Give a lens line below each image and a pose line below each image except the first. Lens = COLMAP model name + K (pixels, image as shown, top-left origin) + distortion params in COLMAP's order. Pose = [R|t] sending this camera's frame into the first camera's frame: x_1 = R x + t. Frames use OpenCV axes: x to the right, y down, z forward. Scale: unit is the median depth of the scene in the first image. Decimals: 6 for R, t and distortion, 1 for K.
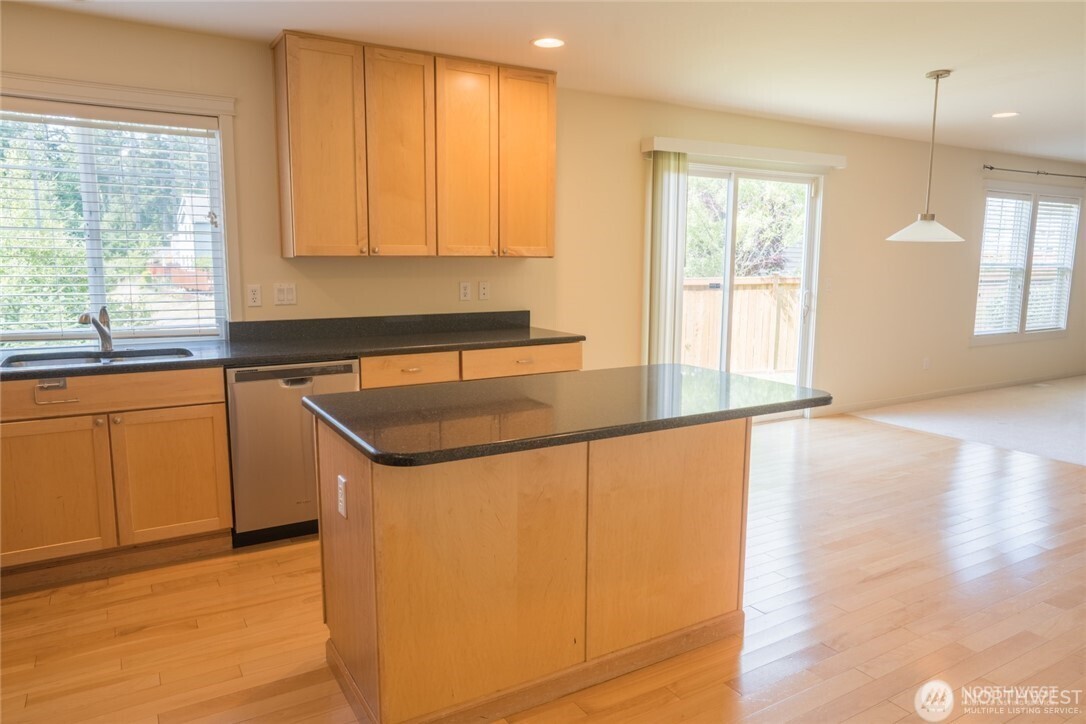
lens RADIAL K [[727.4, 0, 543.0], [0, 727.4, 362.0], [0, 0, 1]] dist [-0.037710, 0.050860]
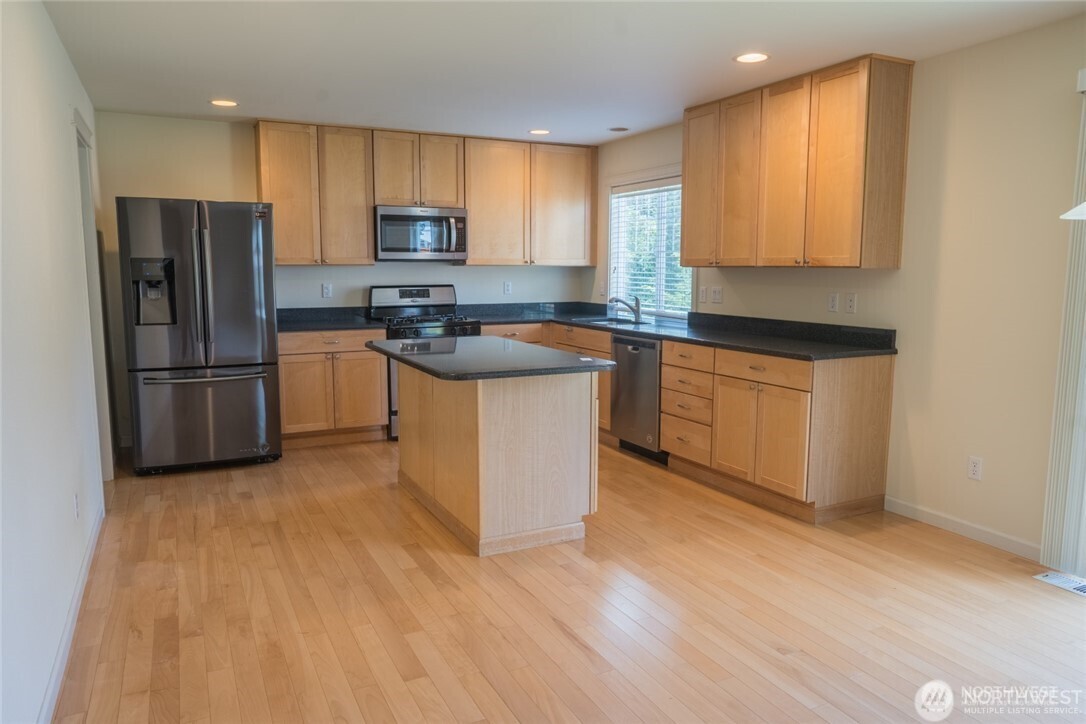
lens RADIAL K [[741.7, 0, 548.0], [0, 741.7, 362.1], [0, 0, 1]] dist [-0.042545, 0.051934]
pose [[-0.071951, 0.117310, -0.990485, 1.162546], [-0.149864, 0.980514, 0.127016, -0.111048], [0.986085, 0.157577, -0.052968, 0.873503]]
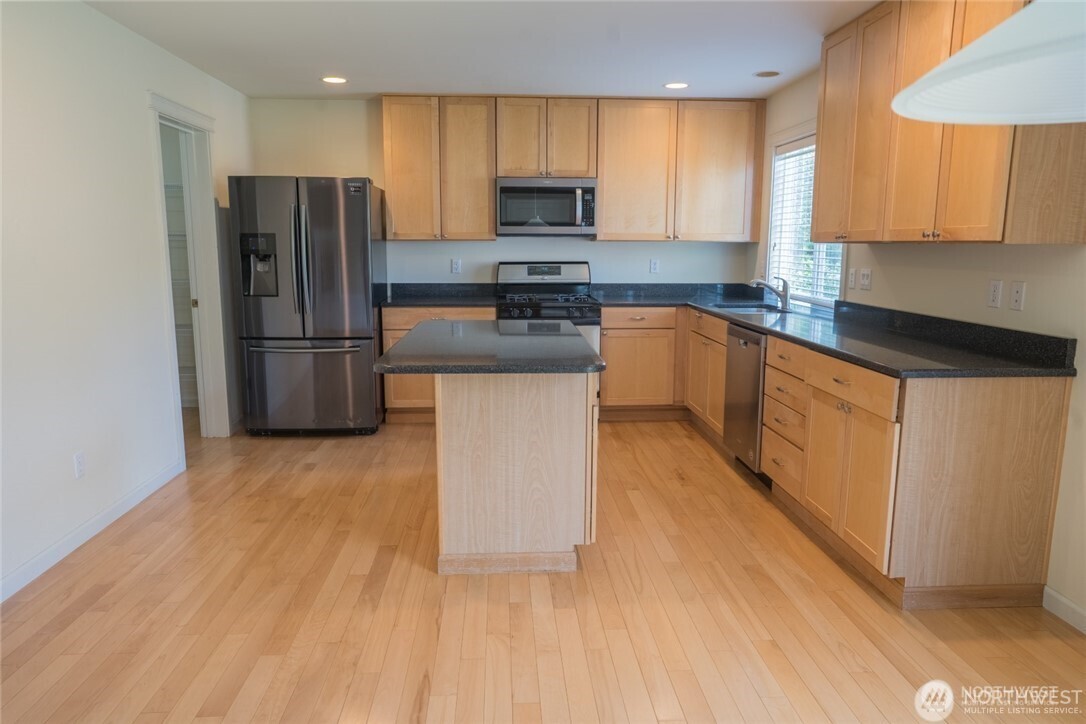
lens RADIAL K [[727.4, 0, 543.0], [0, 727.4, 362.0], [0, 0, 1]] dist [-0.037710, 0.050860]
pose [[-0.464774, 0.132615, -0.875442, 0.871996], [-0.138291, 0.965714, 0.219709, -0.160267], [0.874563, 0.223180, -0.430499, 1.190652]]
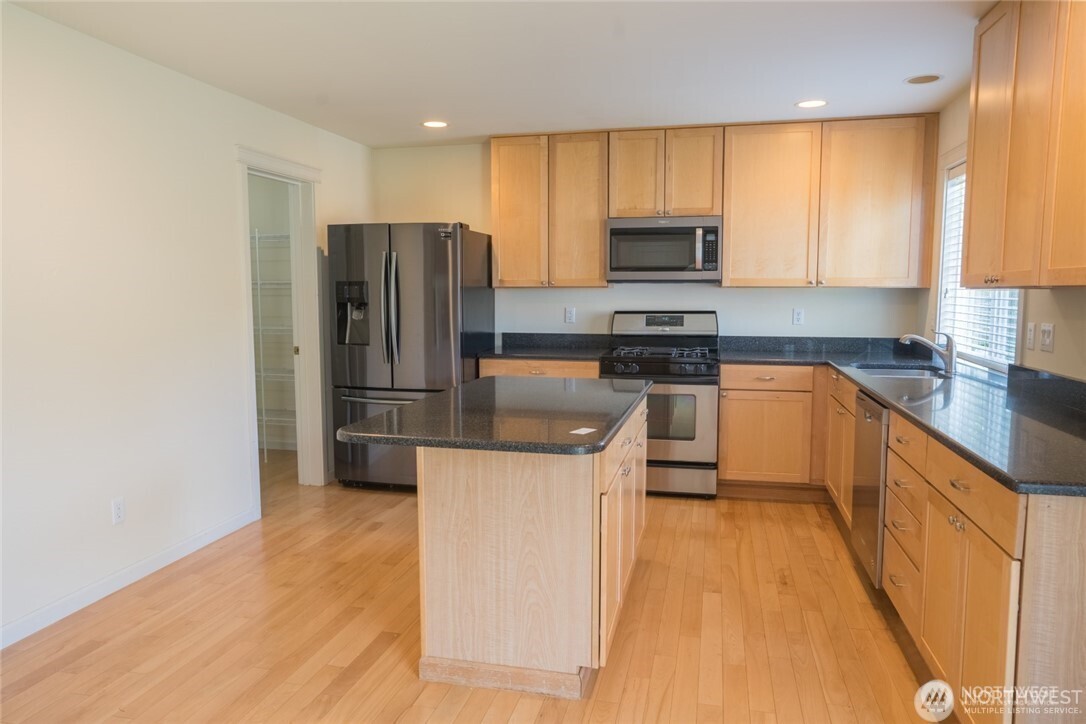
lens RADIAL K [[736.5, 0, 543.0], [0, 736.5, 362.0], [0, 0, 1]] dist [-0.040555, 0.056588]
pose [[-0.701007, 0.062425, -0.710417, 0.628604], [-0.110336, 0.974673, 0.194521, -0.179027], [0.704567, 0.214745, -0.676365, 1.284783]]
